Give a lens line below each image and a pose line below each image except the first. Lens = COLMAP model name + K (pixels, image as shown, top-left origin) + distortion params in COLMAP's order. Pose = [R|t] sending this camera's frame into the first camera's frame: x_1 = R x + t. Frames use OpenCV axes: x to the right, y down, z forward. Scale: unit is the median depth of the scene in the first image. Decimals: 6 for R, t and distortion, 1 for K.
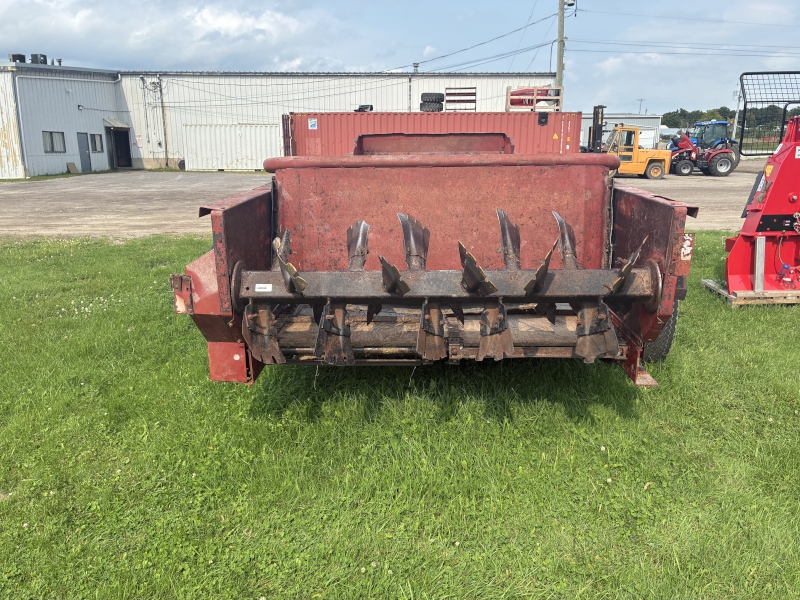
lens RADIAL K [[613.0, 0, 405.4], [0, 613.0, 277.9], [0, 0, 1]] dist [0.051678, -0.068599]
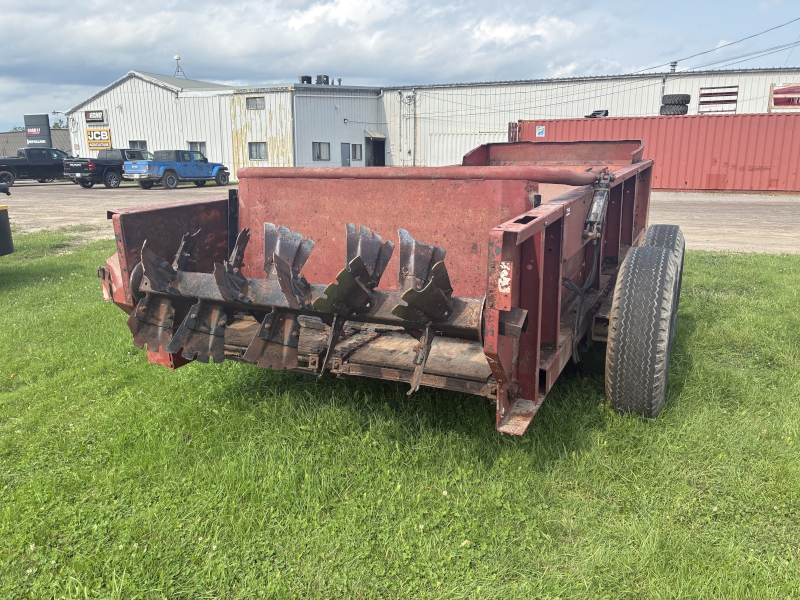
lens RADIAL K [[613.0, 0, 405.4], [0, 613.0, 277.9], [0, 0, 1]] dist [0.051678, -0.068599]
pose [[0.913538, 0.079372, -0.398935, 0.063412], [-0.083734, 0.996467, 0.006510, -0.004091], [0.398042, 0.027457, 0.916956, 0.014784]]
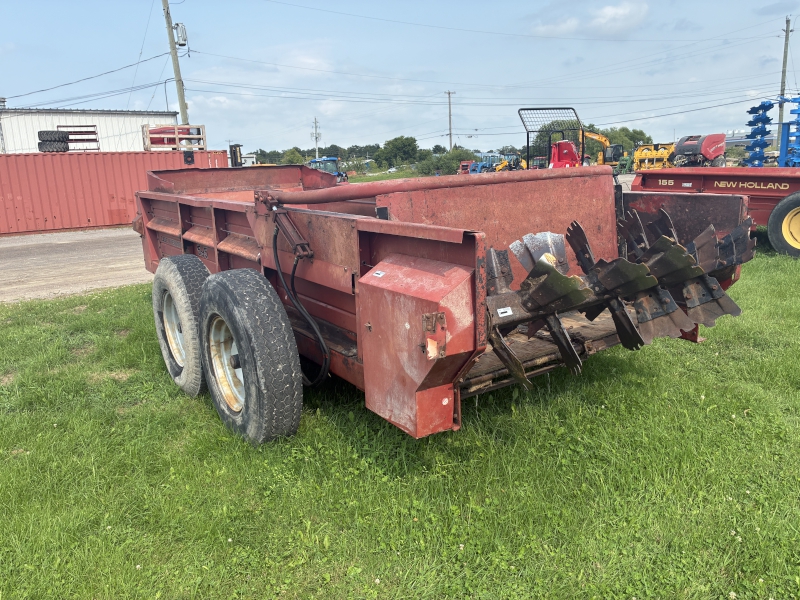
lens RADIAL K [[613.0, 0, 405.4], [0, 613.0, 277.9], [0, 0, 1]] dist [0.051678, -0.068599]
pose [[0.802891, -0.138042, 0.579922, -0.088461], [0.174113, 0.984703, -0.006662, -0.005482], [-0.570132, 0.106321, 0.814645, 0.032349]]
